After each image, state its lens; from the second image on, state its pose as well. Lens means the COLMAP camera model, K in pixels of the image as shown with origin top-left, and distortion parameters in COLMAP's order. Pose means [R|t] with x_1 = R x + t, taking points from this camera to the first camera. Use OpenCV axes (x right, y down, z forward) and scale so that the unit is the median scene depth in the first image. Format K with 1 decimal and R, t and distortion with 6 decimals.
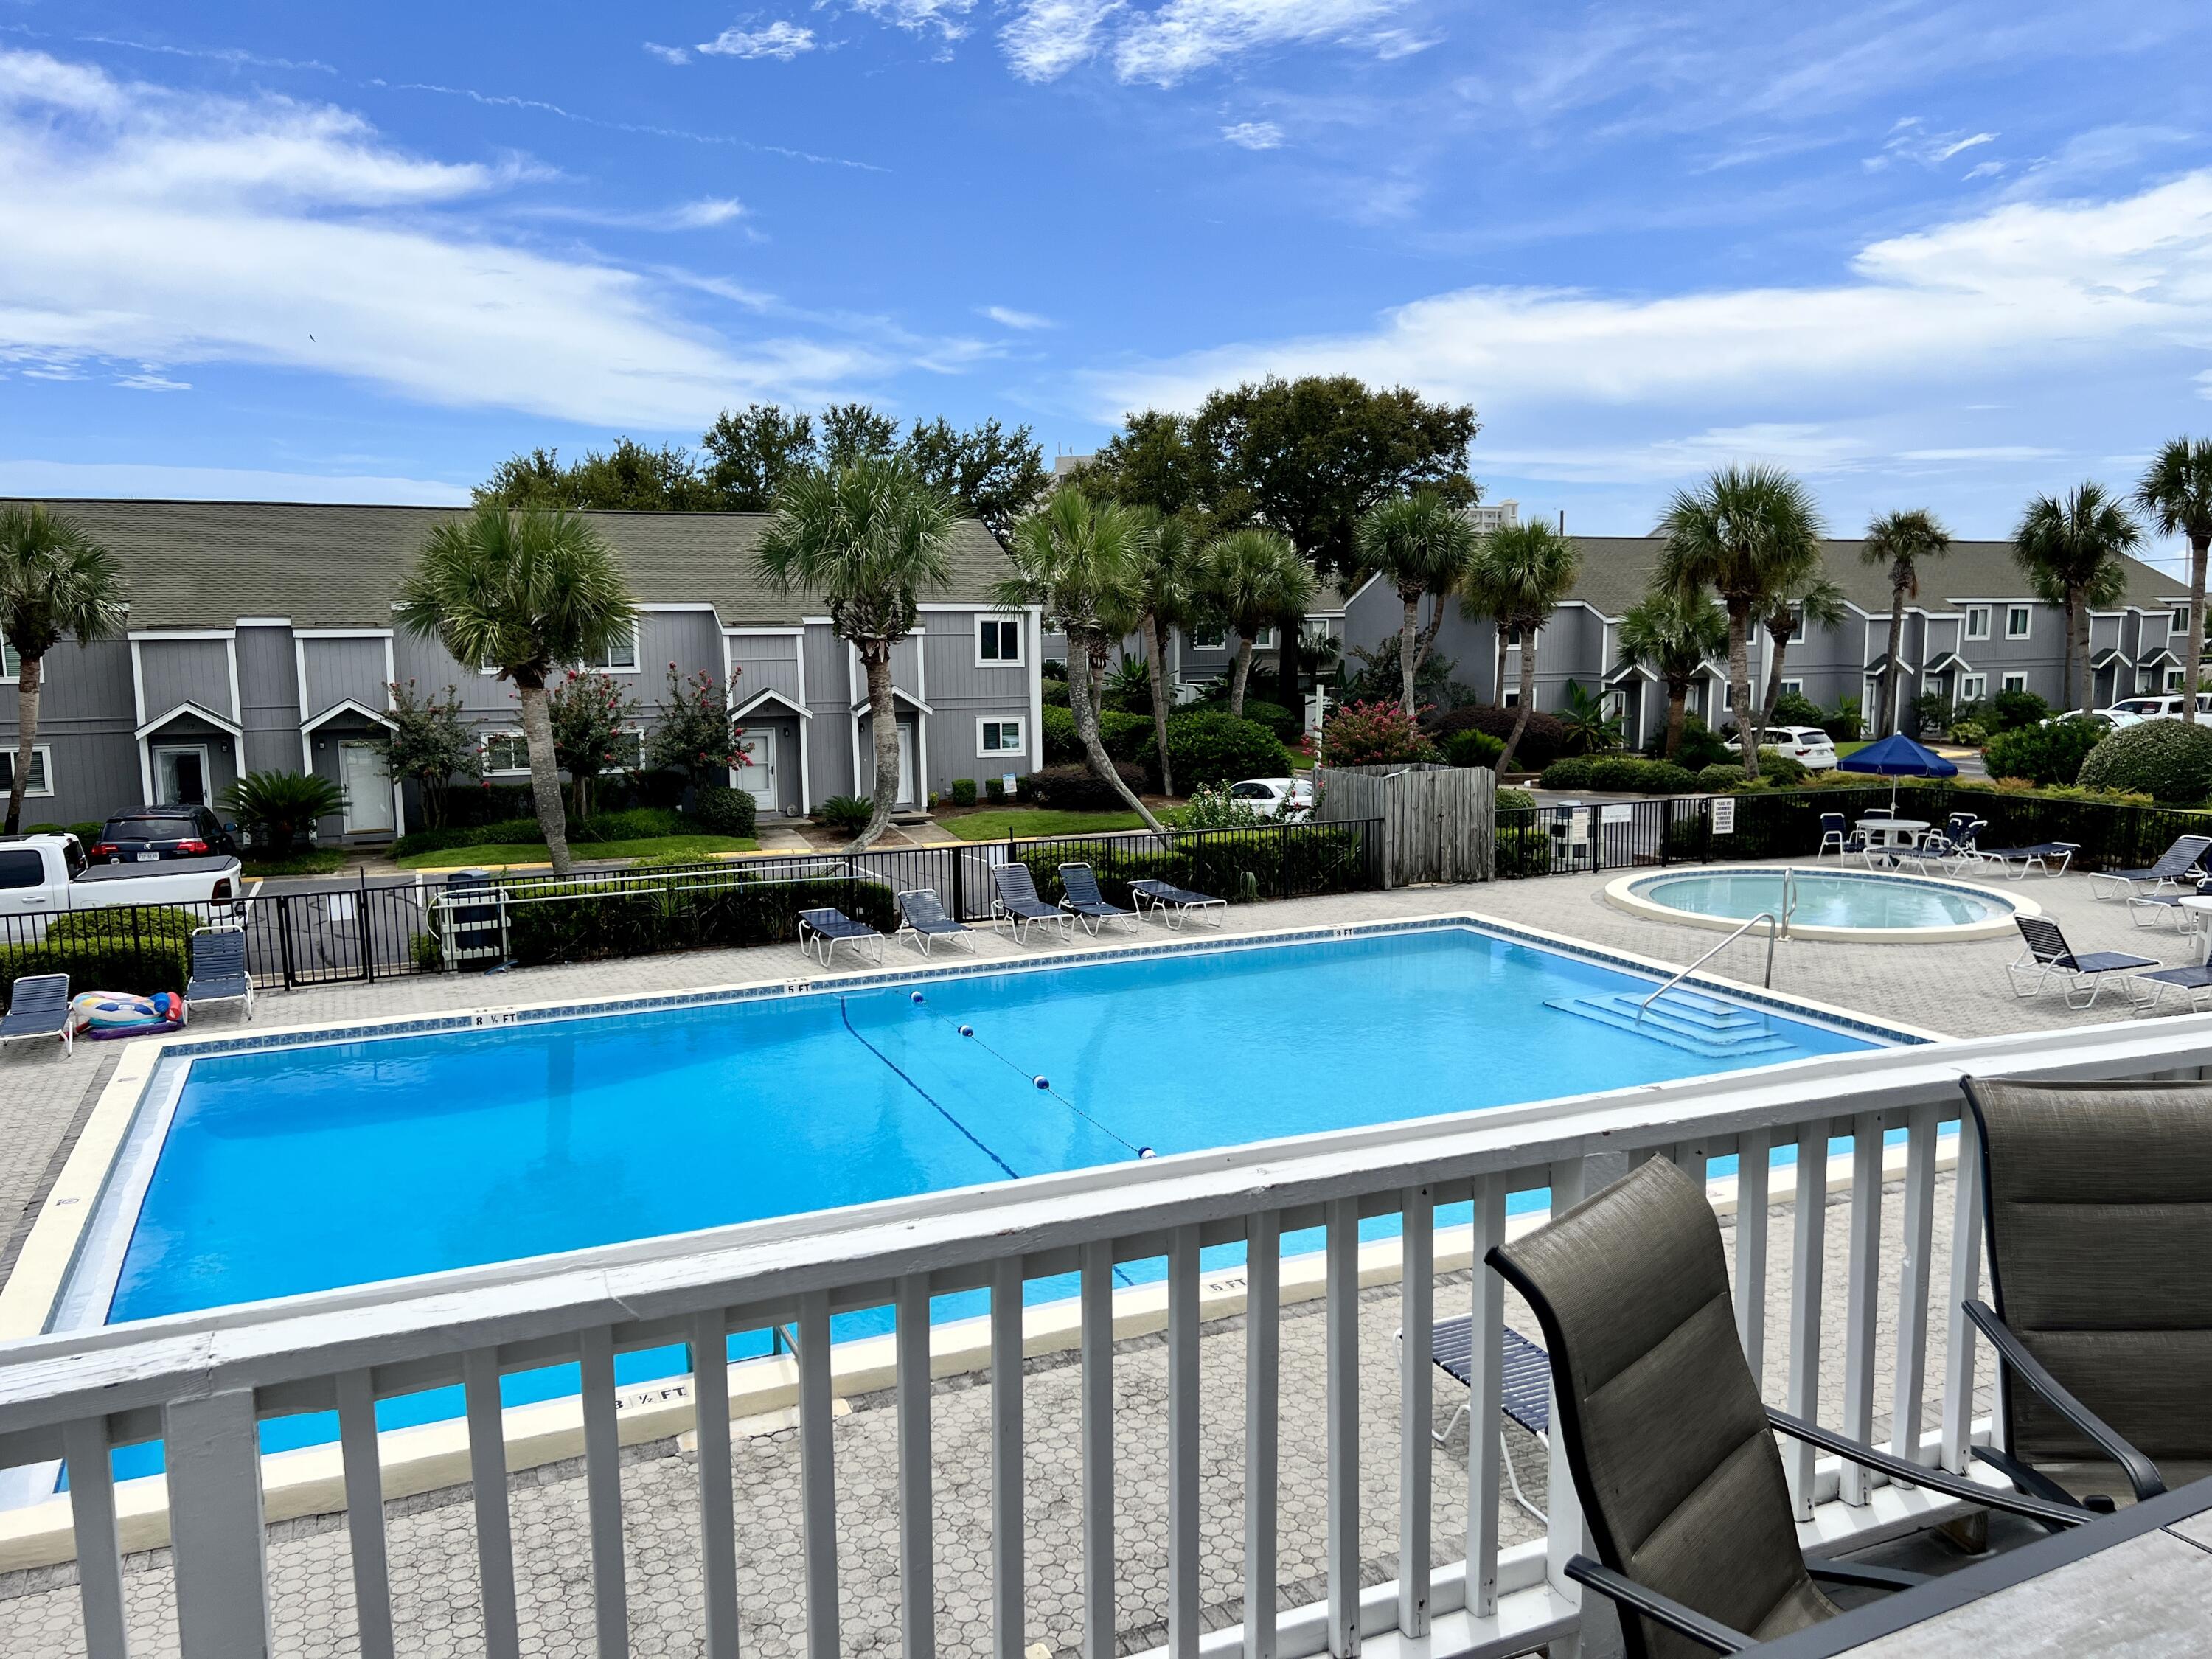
lens RADIAL K [[1659.2, 0, 1120.7], [0, 1659.2, 860.5], [0, 0, 1]] dist [0.061242, -0.063194]
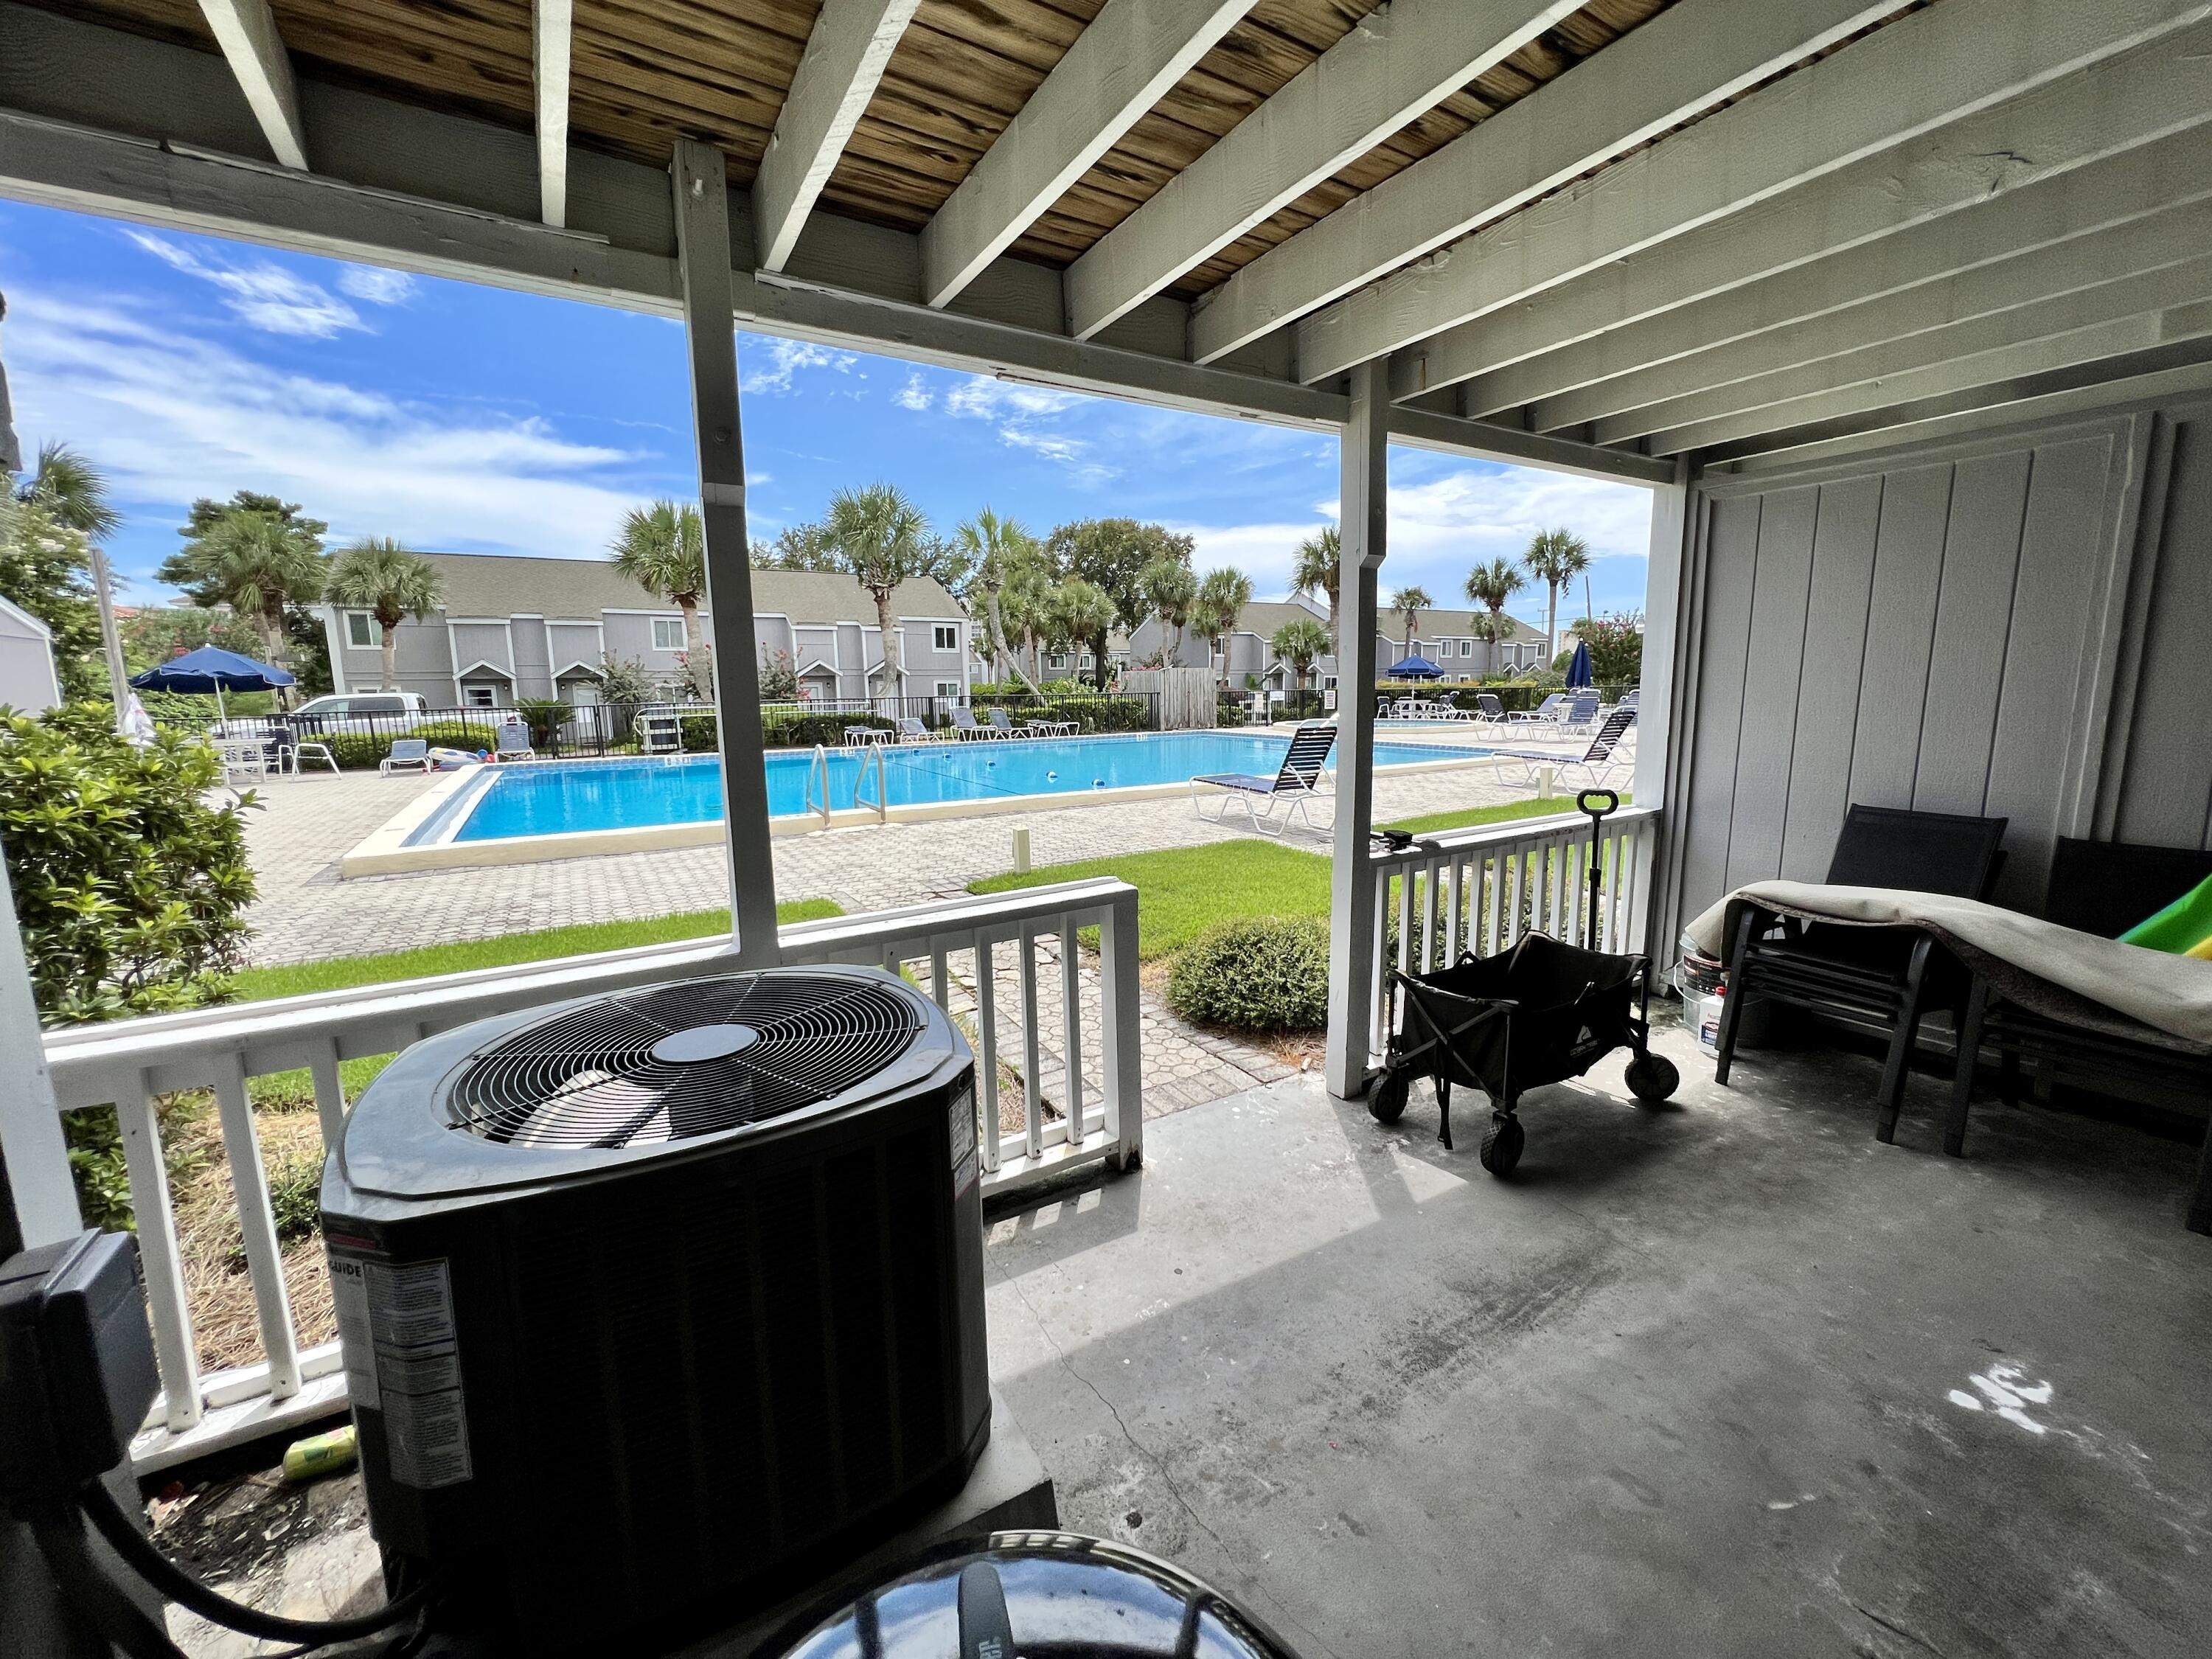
lens RADIAL K [[890.6, 0, 1103.6], [0, 890.6, 826.8], [0, 0, 1]] dist [-0.000402, -0.001482]
pose [[0.994048, -0.022934, 0.106505, -0.011044], [0.021279, 0.999635, 0.016650, 0.077355], [-0.106848, -0.014285, 0.994173, -0.000220]]
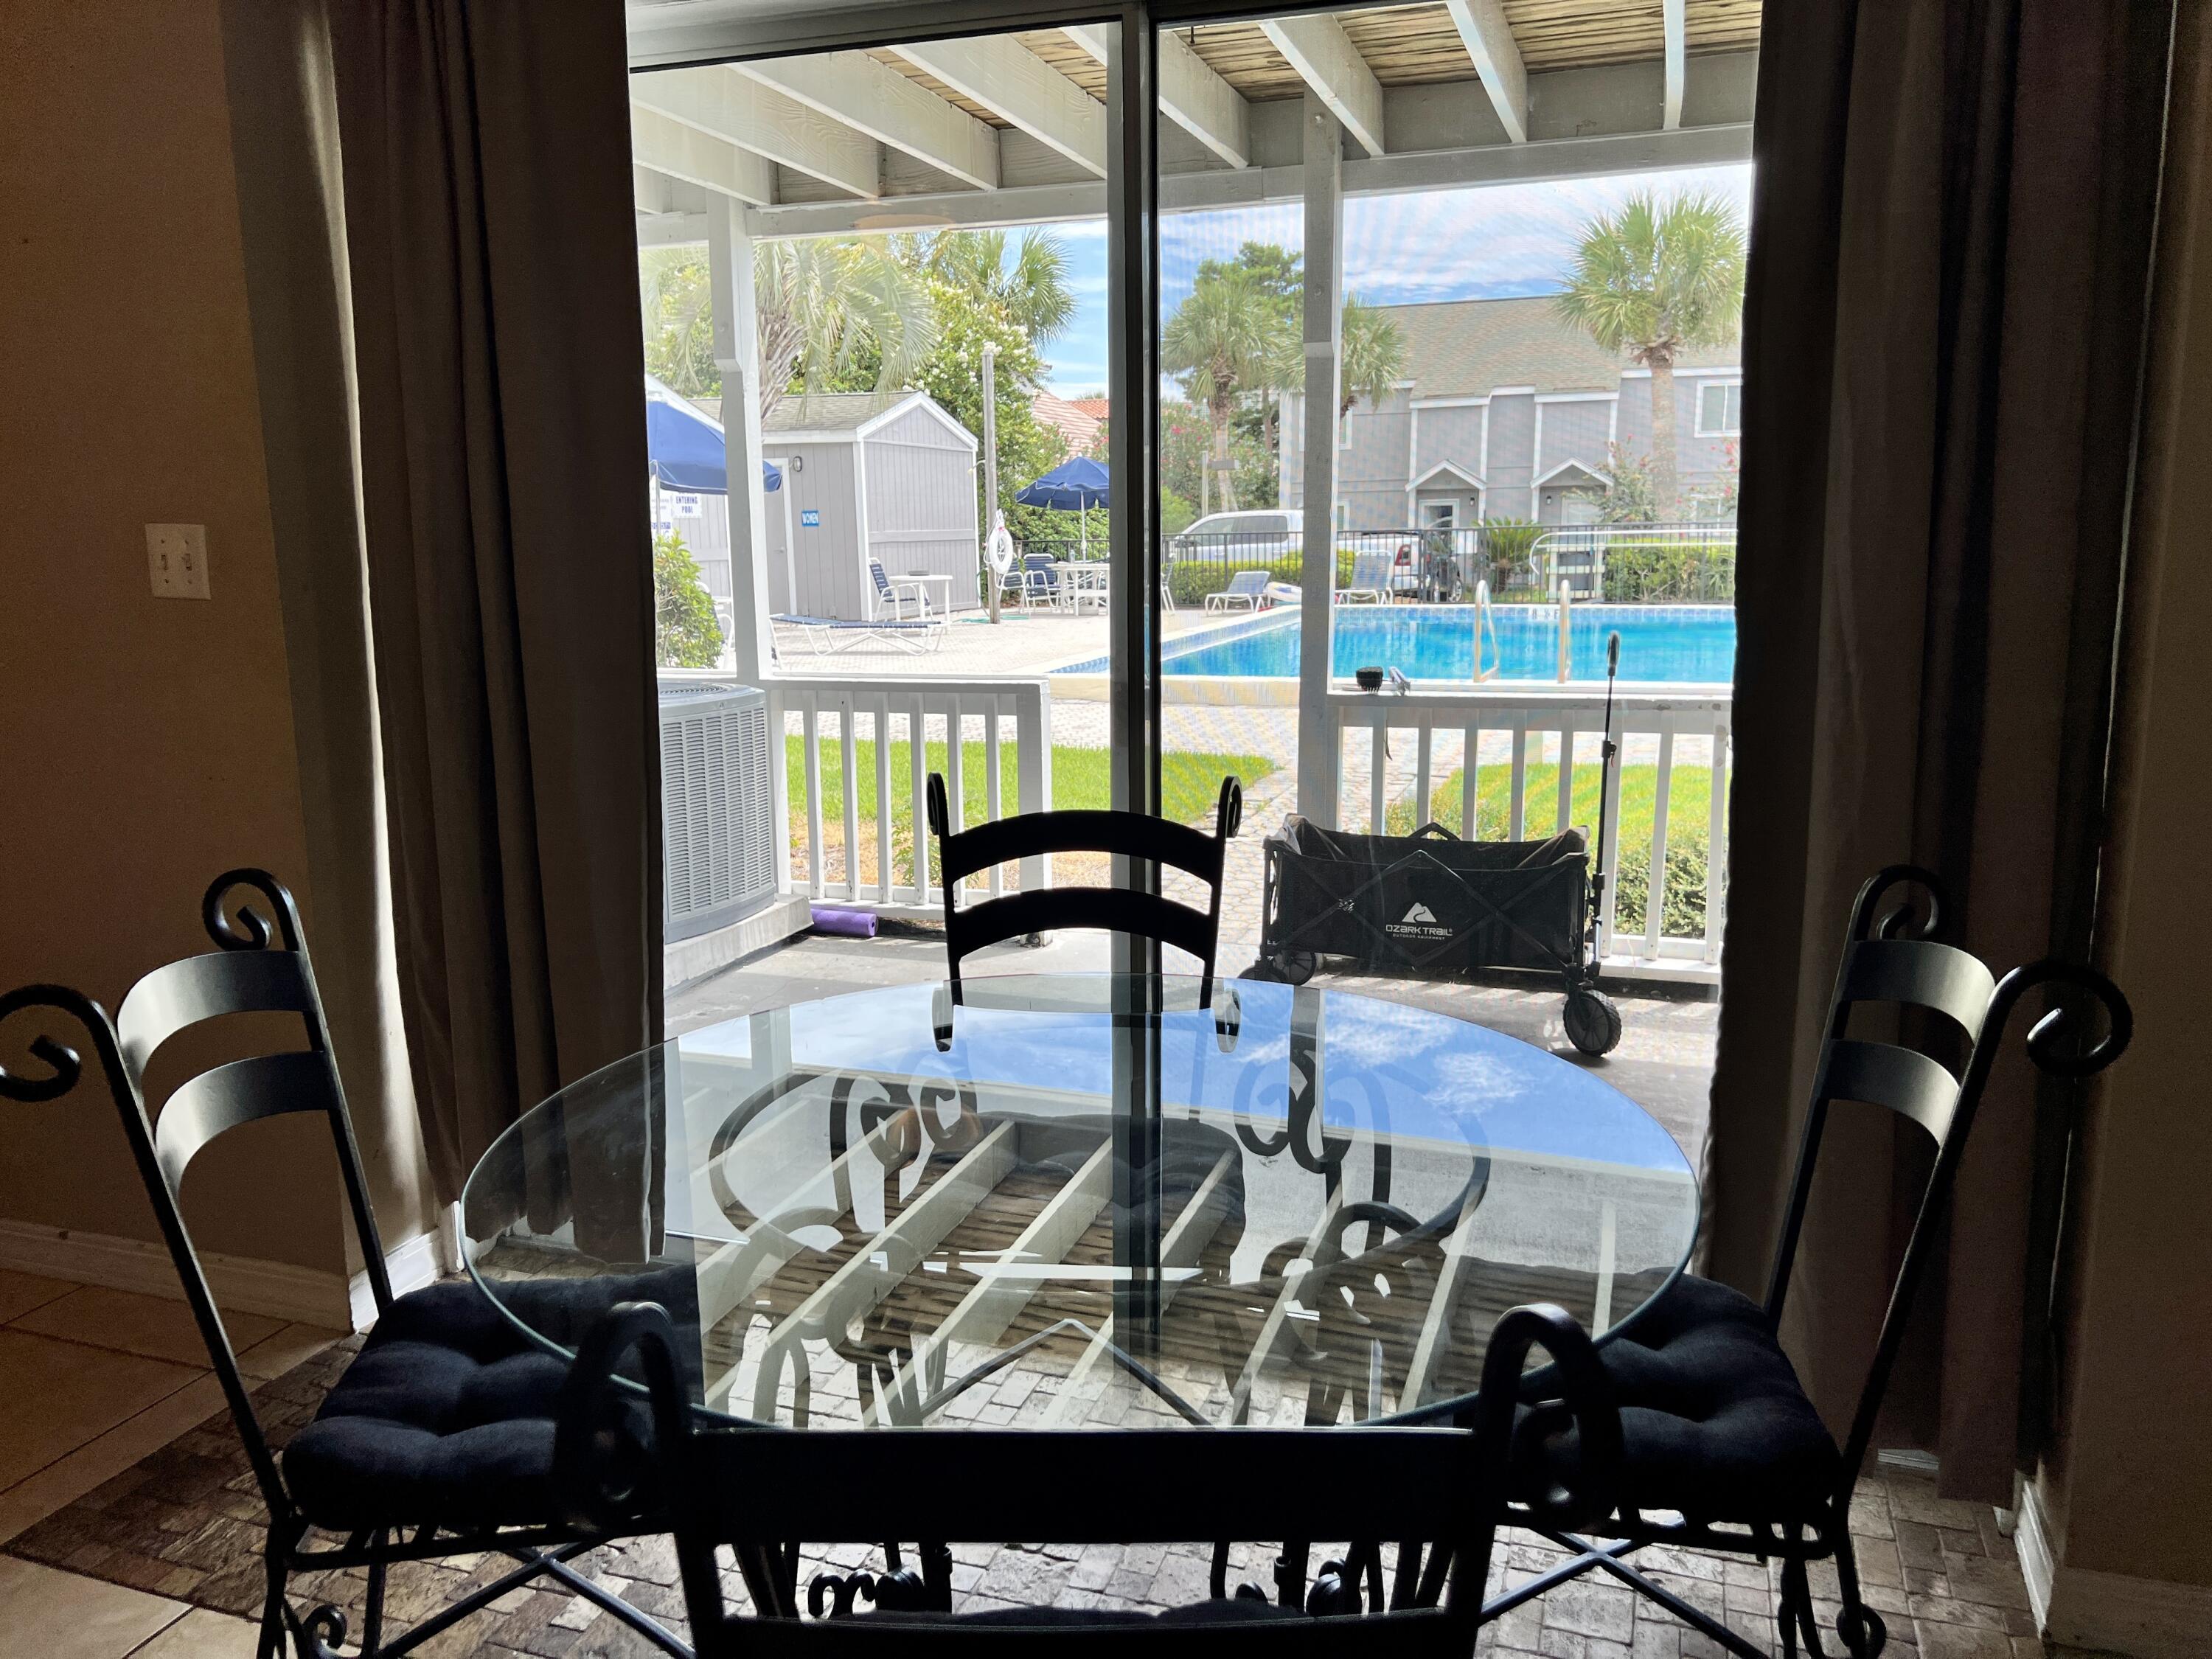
lens RADIAL K [[1659.2, 0, 1103.8], [0, 1659.2, 823.4], [0, 0, 1]] dist [0.061242, -0.063194]
pose [[0.723733, 0.123692, -0.678905, 0.101708], [-0.091617, 0.992319, 0.083128, 0.083331], [0.683972, 0.002037, 0.729506, -0.029691]]
